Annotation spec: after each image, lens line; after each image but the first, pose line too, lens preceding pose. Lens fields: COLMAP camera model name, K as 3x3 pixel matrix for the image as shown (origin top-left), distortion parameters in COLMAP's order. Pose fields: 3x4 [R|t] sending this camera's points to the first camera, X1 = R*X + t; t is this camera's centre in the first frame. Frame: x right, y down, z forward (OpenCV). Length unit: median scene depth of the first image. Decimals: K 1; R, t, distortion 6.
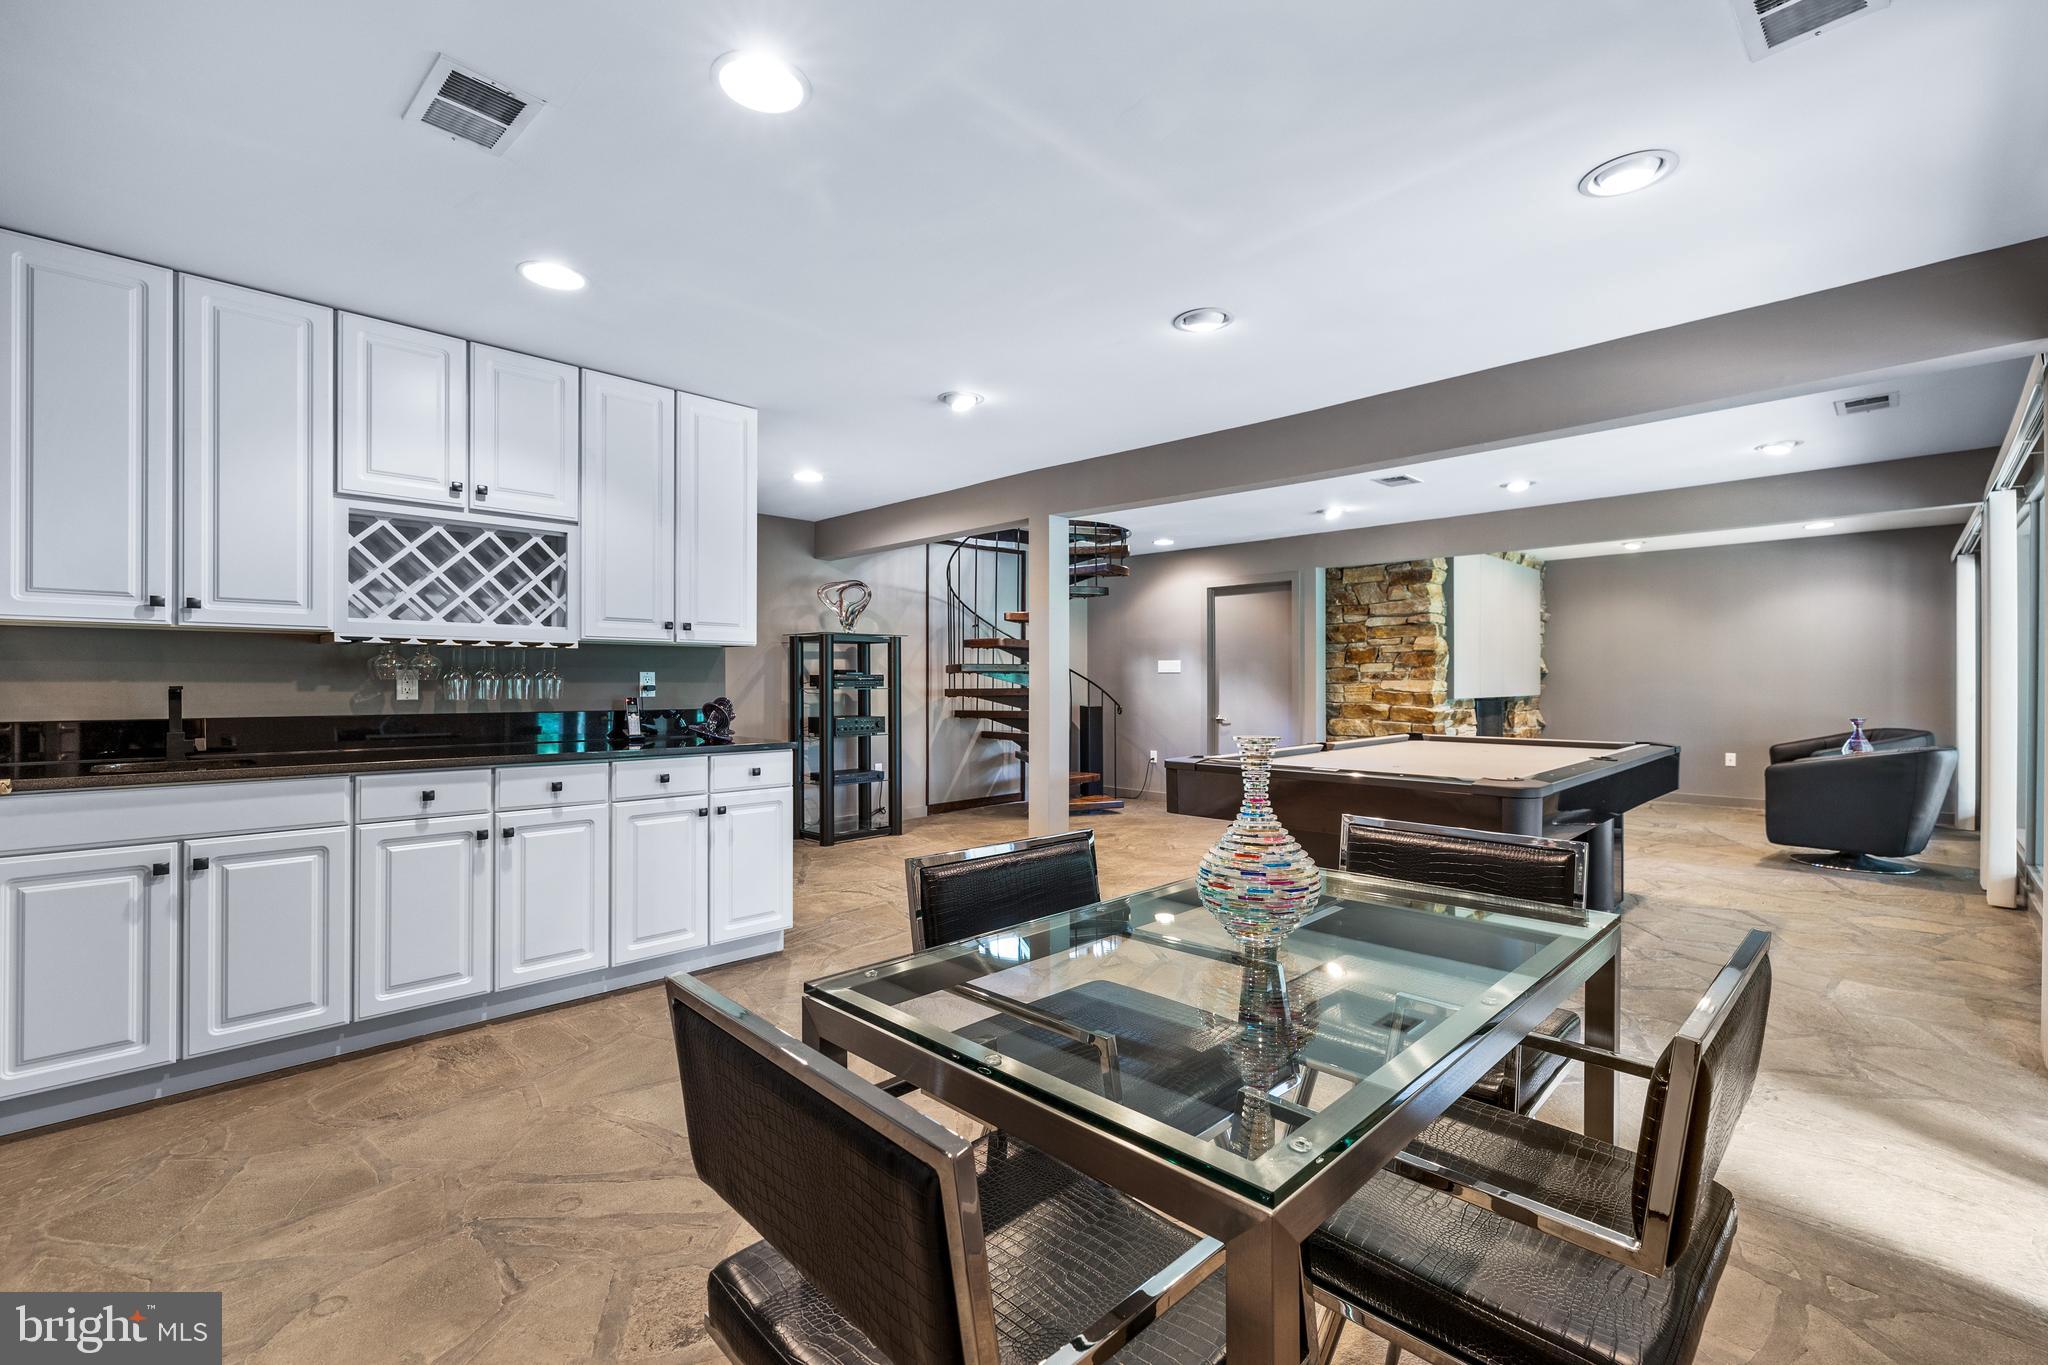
lens RADIAL K [[871.5, 0, 1024.0], [0, 871.5, 682.5], [0, 0, 1]] dist [-0.000102, -0.000033]
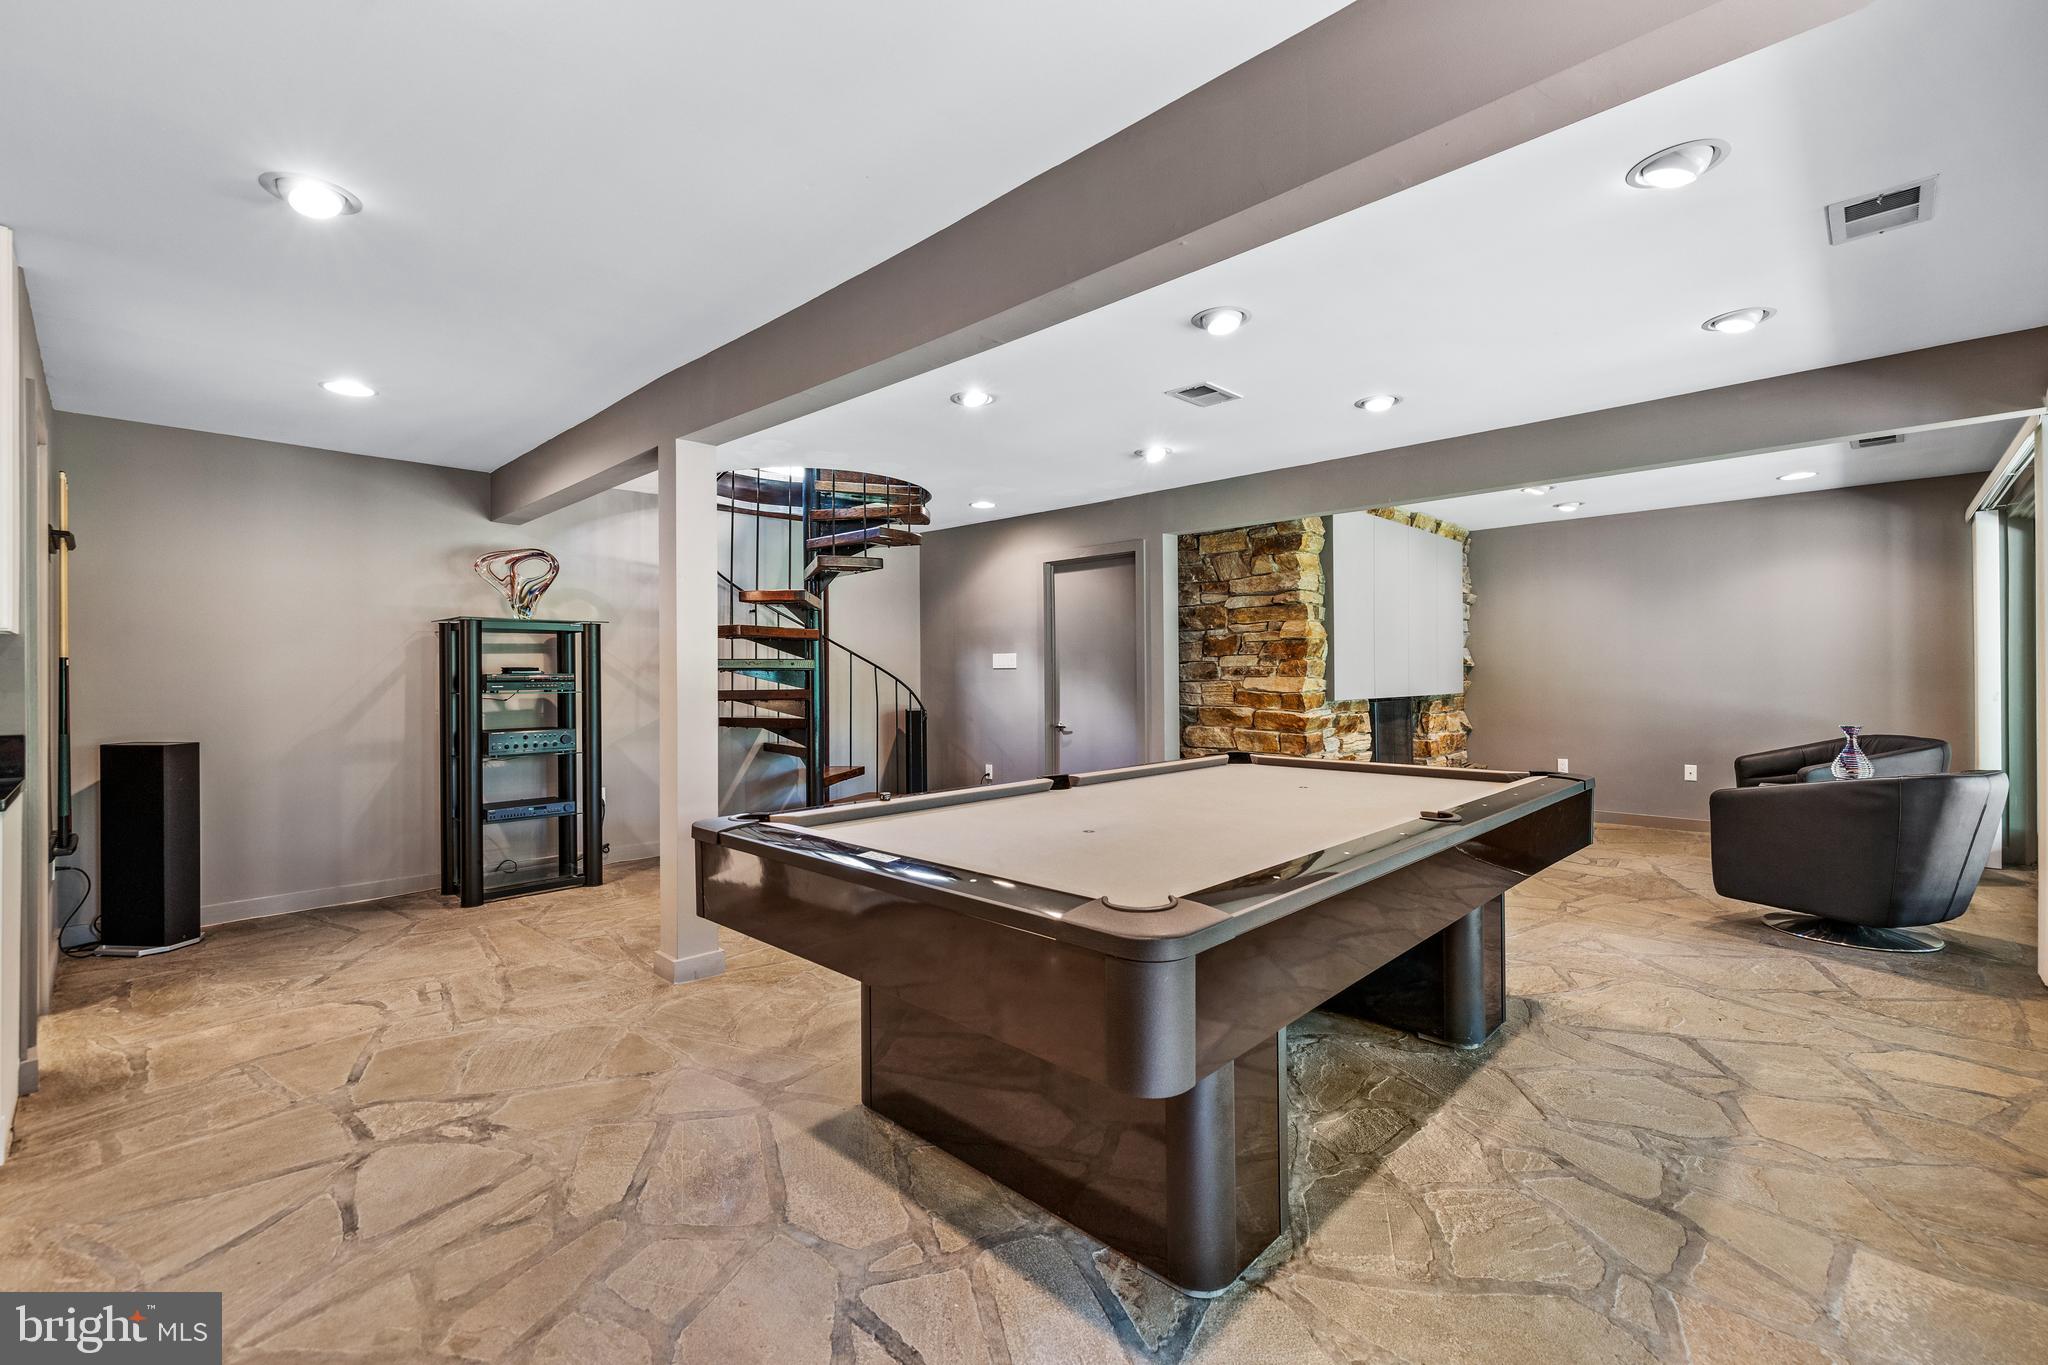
lens RADIAL K [[869.5, 0, 1022.6], [0, 869.5, 672.8], [0, 0, 1]] dist [0.000707, 0.000303]
pose [[0.999894, -0.005744, 0.013379, 0.221955], [0.005817, 0.999968, -0.005403, -0.003784], [-0.013348, 0.005480, 0.999896, 0.246714]]
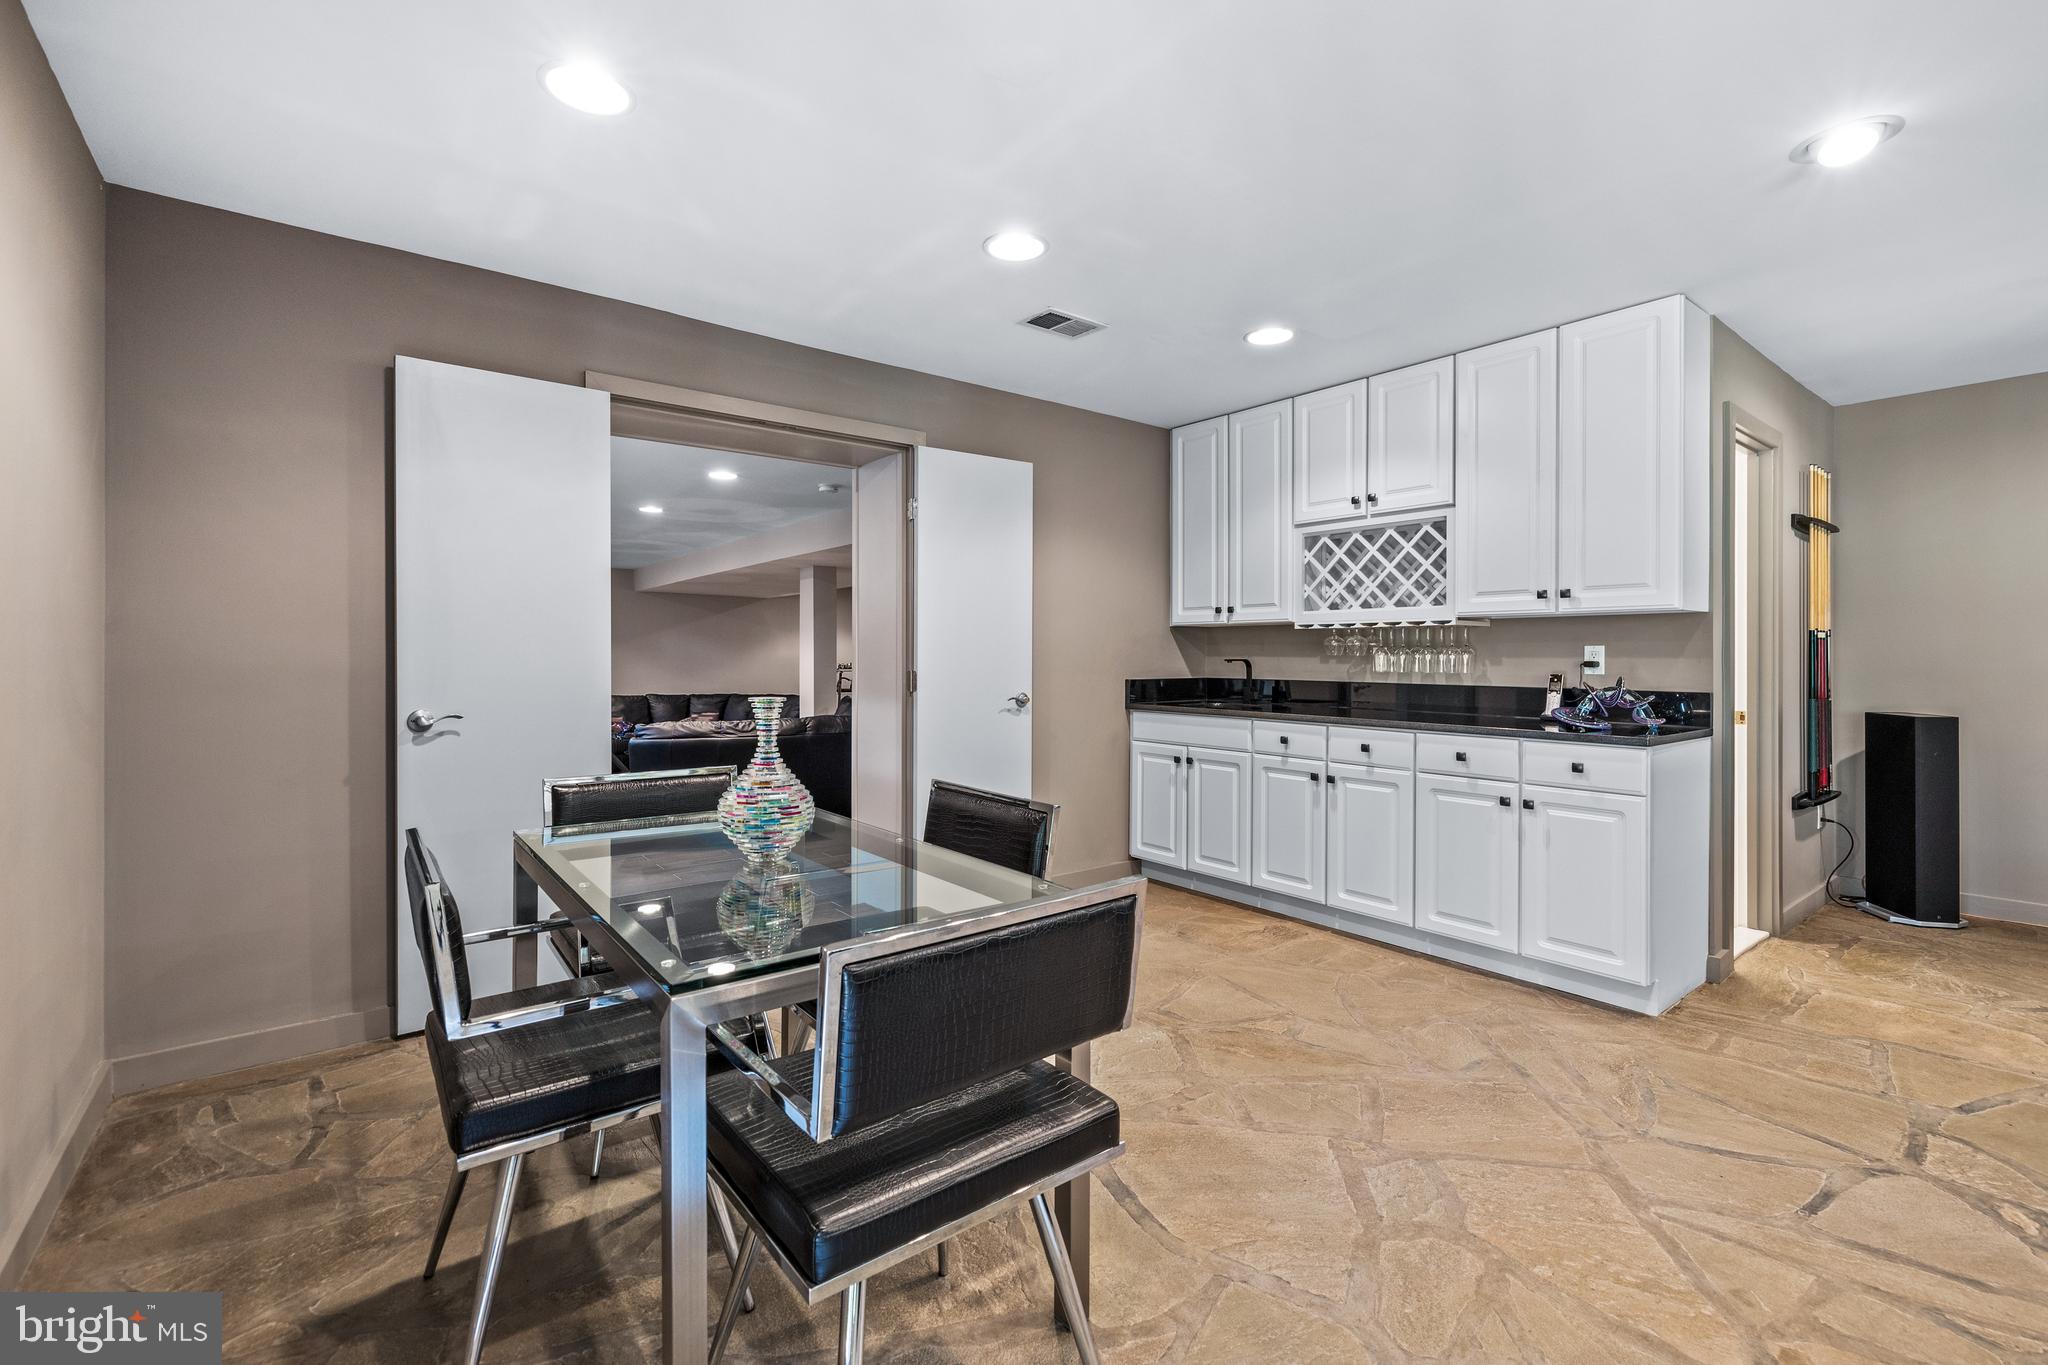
lens RADIAL K [[897.5, 0, 1018.3], [0, 897.5, 658.0], [0, 0, 1]] dist [0.012894, 0.000060]
pose [[-0.122300, 0.000545, -0.992493, 0.324476], [-0.002715, 0.999996, 0.000884, 0.000544], [0.992489, 0.002803, -0.122298, 0.321727]]
